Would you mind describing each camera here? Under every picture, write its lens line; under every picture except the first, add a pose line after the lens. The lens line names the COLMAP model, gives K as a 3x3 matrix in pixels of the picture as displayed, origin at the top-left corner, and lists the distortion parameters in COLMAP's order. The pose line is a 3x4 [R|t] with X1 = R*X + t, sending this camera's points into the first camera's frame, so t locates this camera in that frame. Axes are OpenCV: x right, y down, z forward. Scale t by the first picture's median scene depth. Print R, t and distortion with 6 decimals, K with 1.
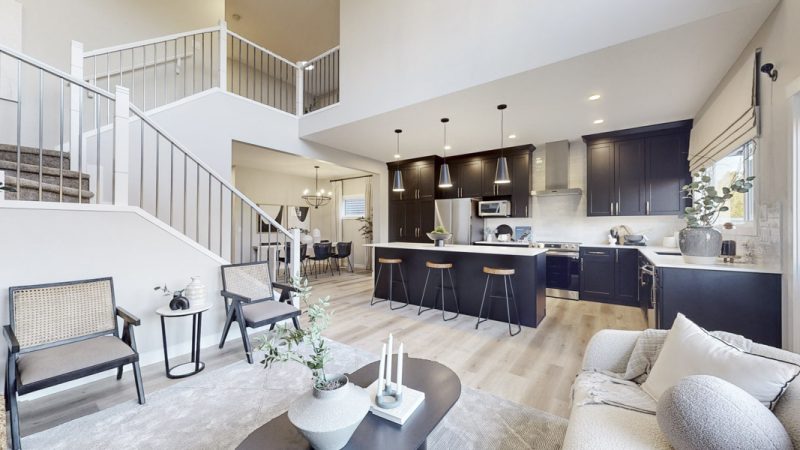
lens RADIAL K [[296.9, 0, 395.4], [0, 296.9, 229.1], [0, 0, 1]] dist [-0.002075, 0.000083]
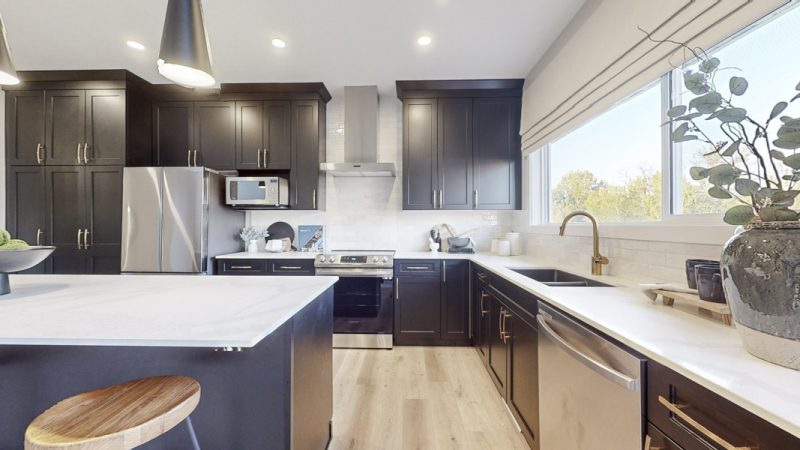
lens RADIAL K [[296.9, 0, 399.8], [0, 296.9, 227.0], [0, 0, 1]] dist [-0.002075, 0.000083]
pose [[0.825066, -0.002185, 0.565032, 0.276090], [0.004131, 0.999989, -0.002165, -0.004194], [-0.565022, 0.004120, 0.825066, 0.471492]]
